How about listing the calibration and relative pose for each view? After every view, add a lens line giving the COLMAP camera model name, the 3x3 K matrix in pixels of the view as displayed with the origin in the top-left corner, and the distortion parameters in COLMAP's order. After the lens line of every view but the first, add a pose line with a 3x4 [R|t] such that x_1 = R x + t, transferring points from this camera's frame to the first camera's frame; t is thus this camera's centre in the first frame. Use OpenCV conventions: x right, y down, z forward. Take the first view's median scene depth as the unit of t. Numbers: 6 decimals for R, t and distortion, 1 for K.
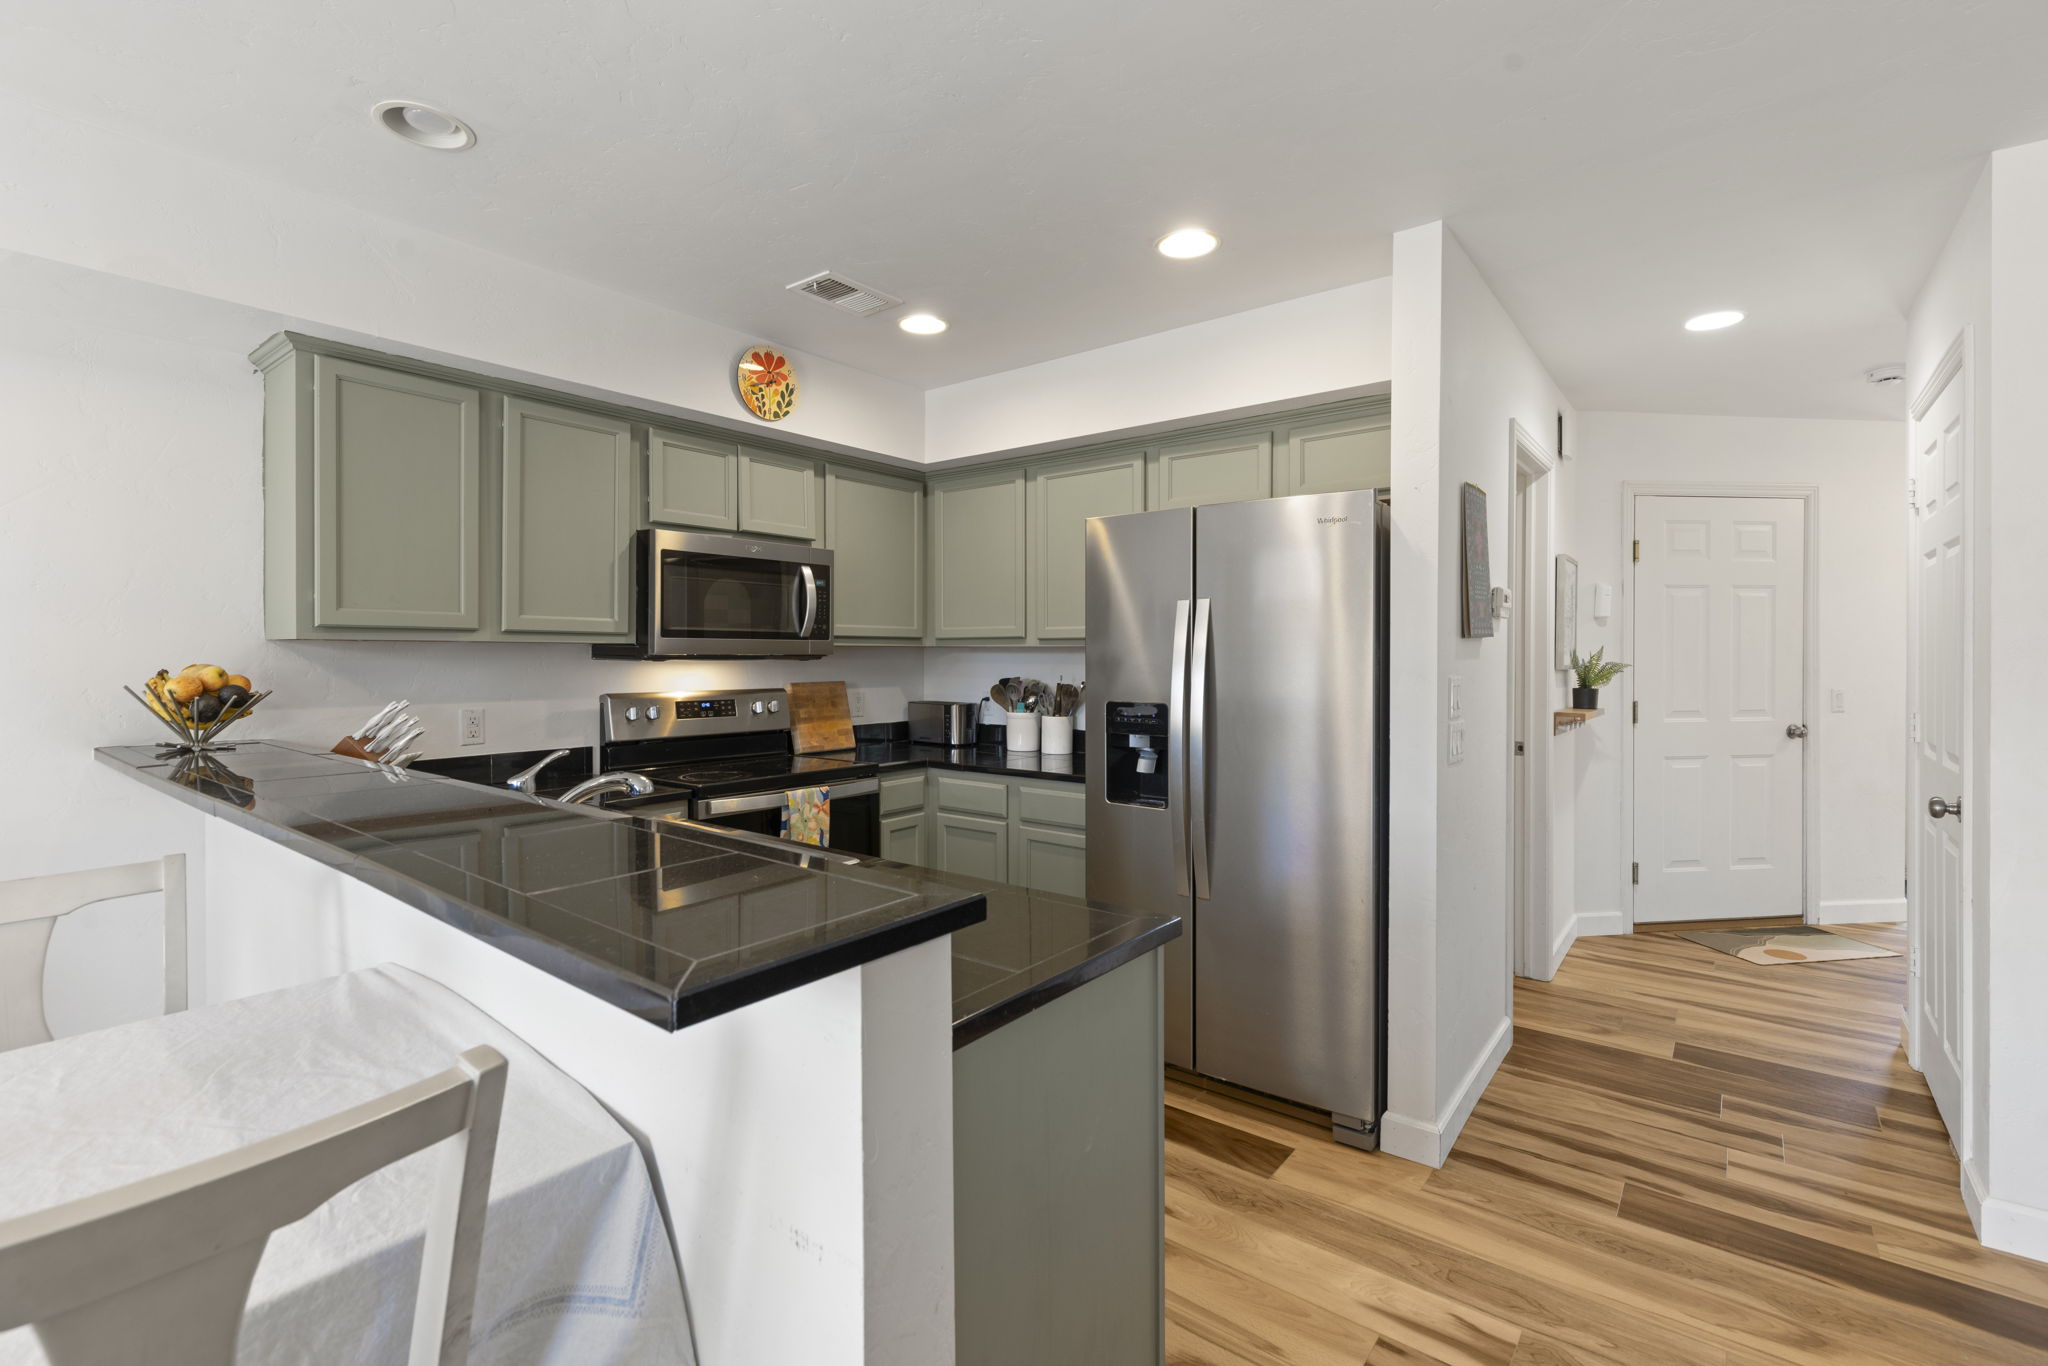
lens RADIAL K [[915.8, 0, 1027.2], [0, 915.8, 656.0], [0, 0, 1]] dist [0.006909, -0.001139]
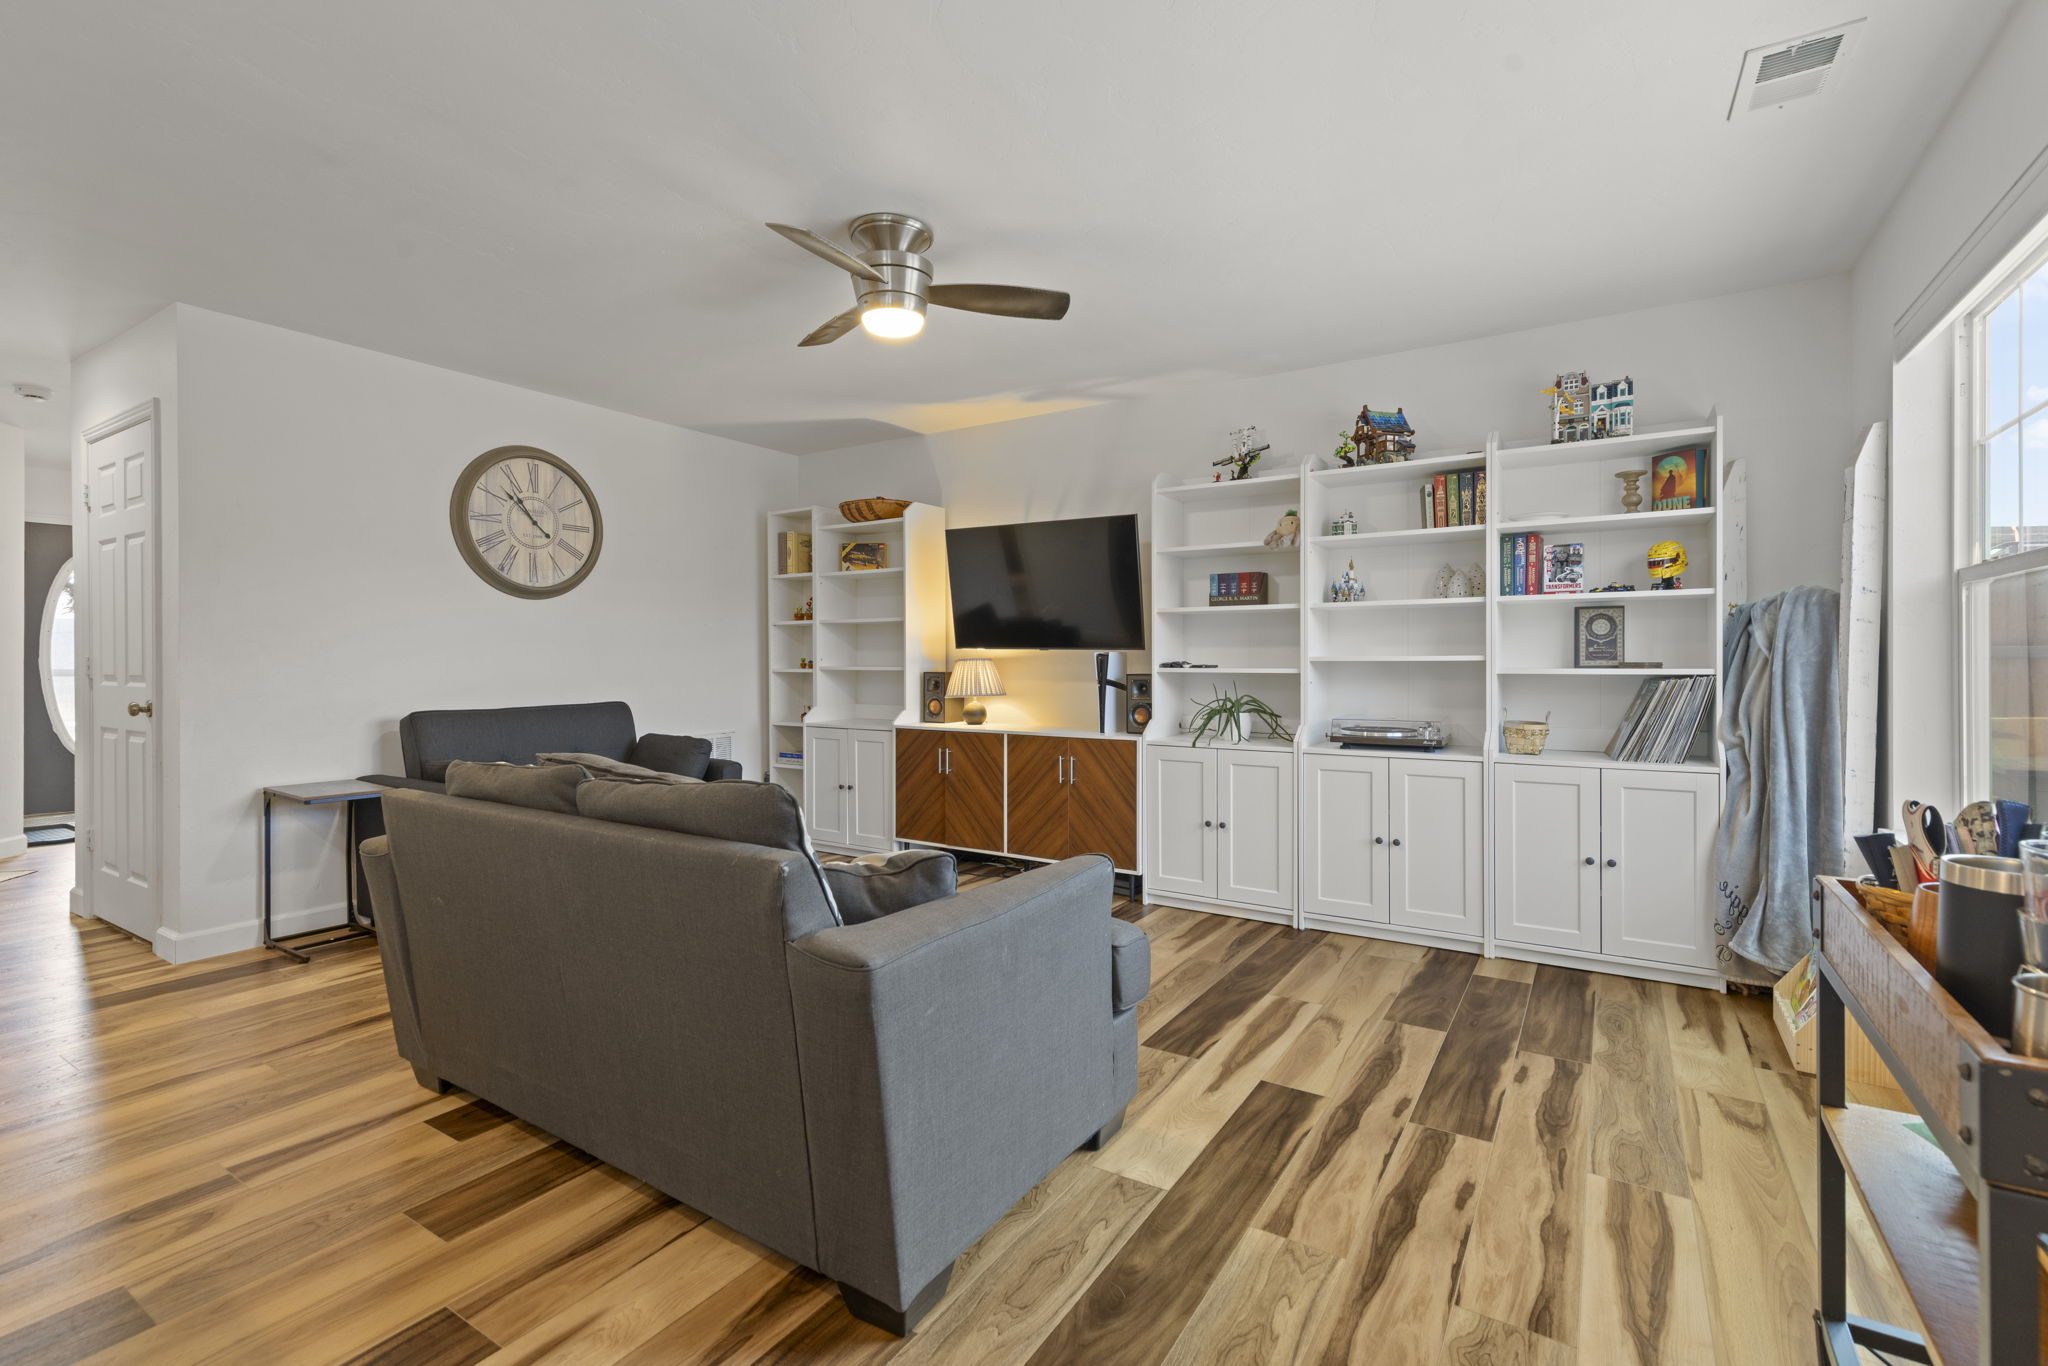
lens RADIAL K [[915.8, 0, 1021.6], [0, 915.8, 661.9], [0, 0, 1]] dist [0.006909, -0.001139]
pose [[-0.091533, 0.000195, 0.995802, -0.485398], [0.004720, 0.999989, 0.000238, 0.070479], [-0.995791, 0.004722, -0.091533, -0.231904]]
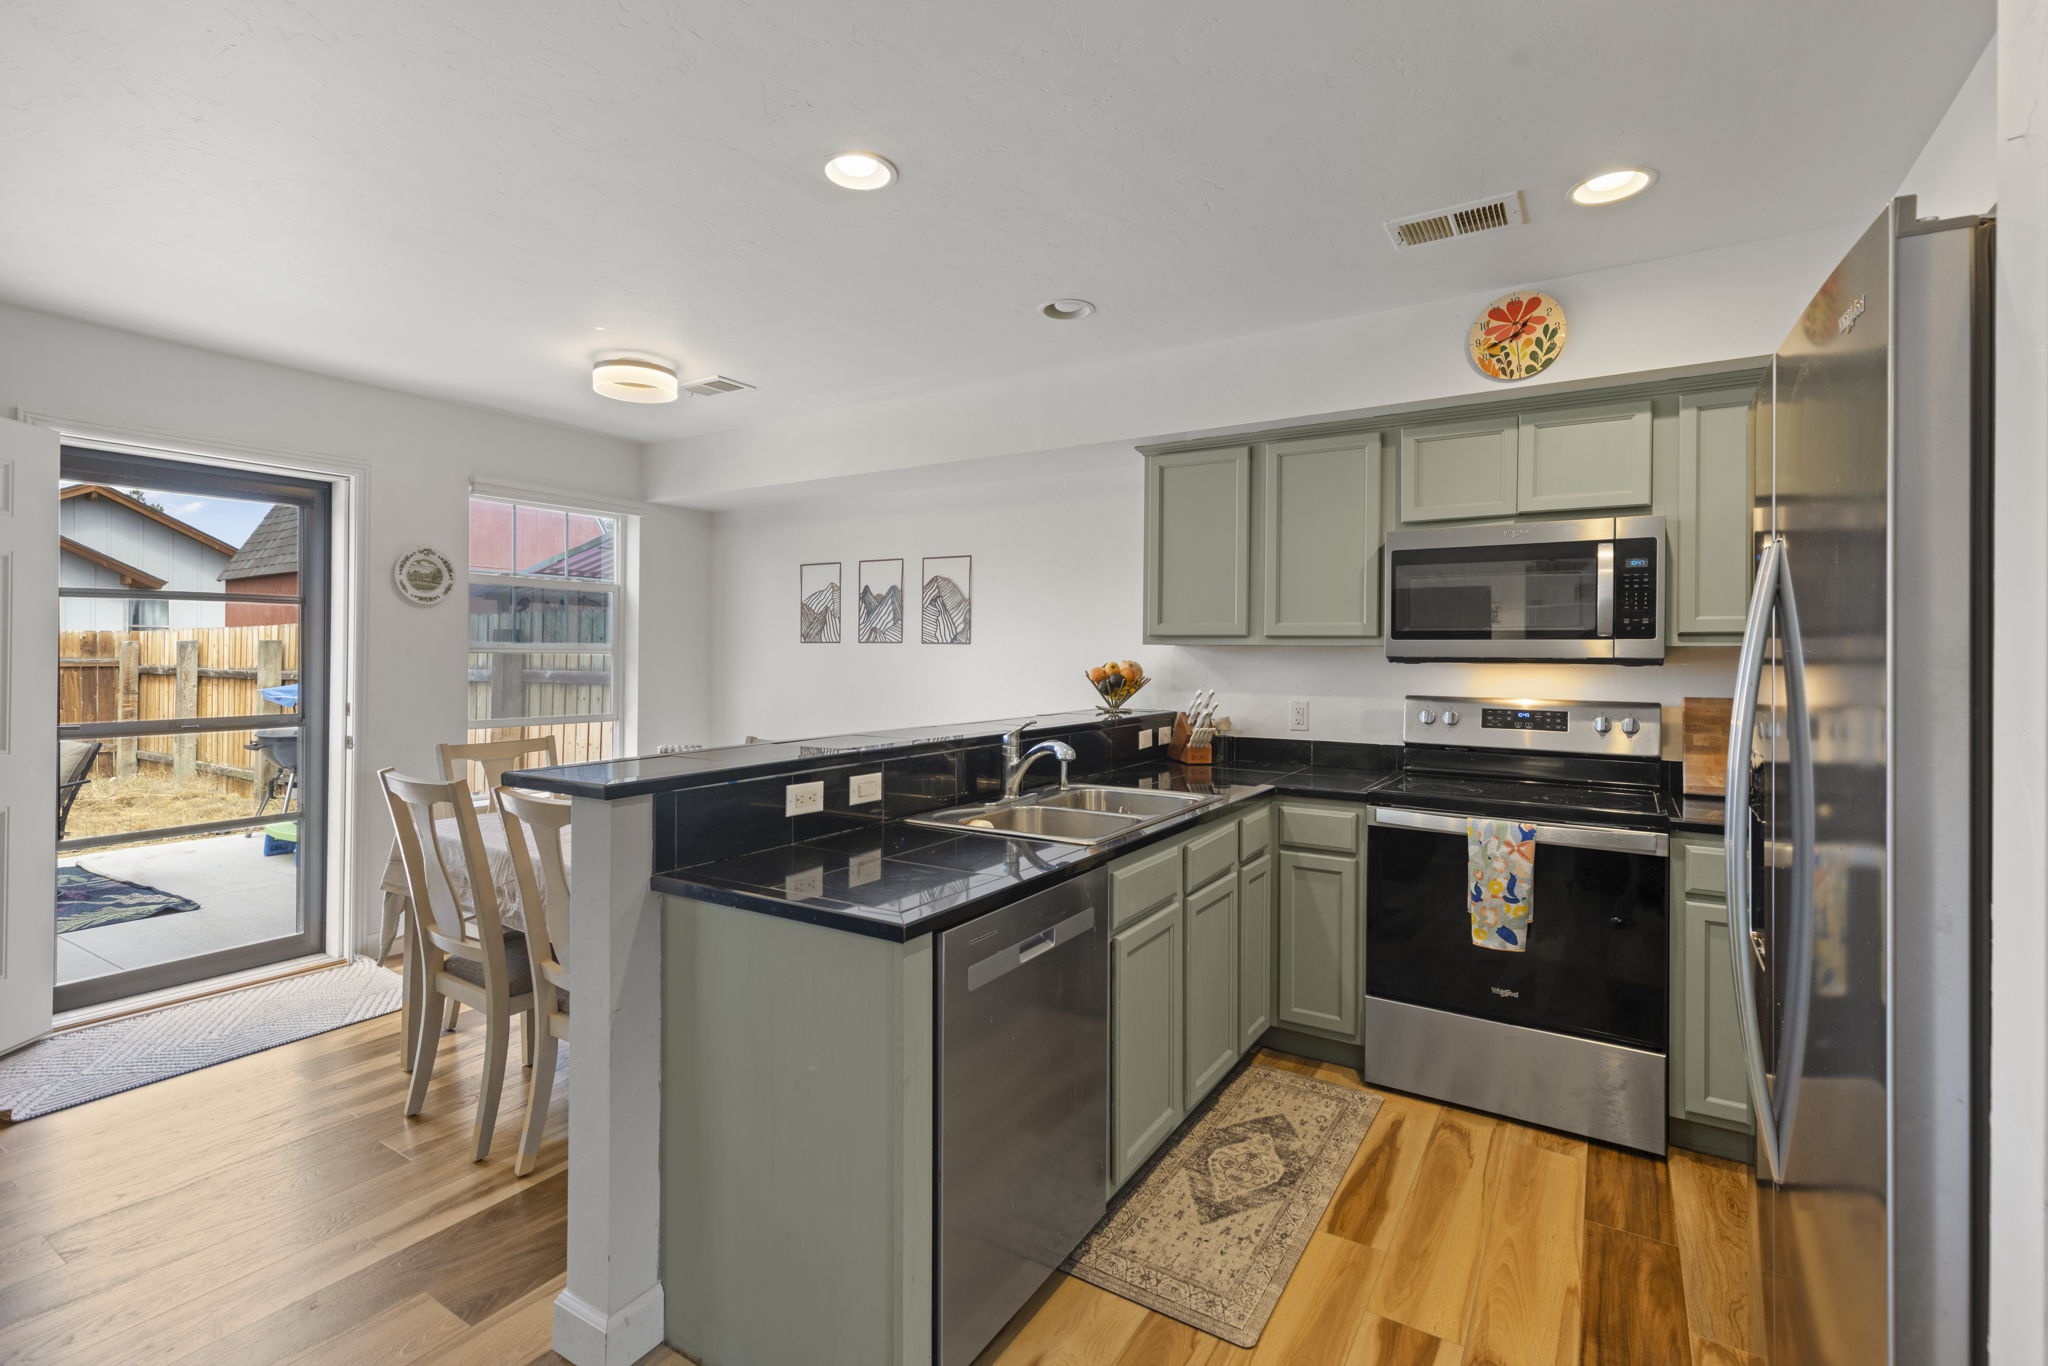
lens RADIAL K [[915.8, 0, 1016.1], [0, 915.8, 655.7], [0, 0, 1]] dist [0.006909, -0.001139]
pose [[0.102517, 0.002803, -0.994727, 0.527948], [-0.010550, 0.999943, 0.001730, -0.000375], [0.994675, 0.010317, 0.102540, 0.474375]]
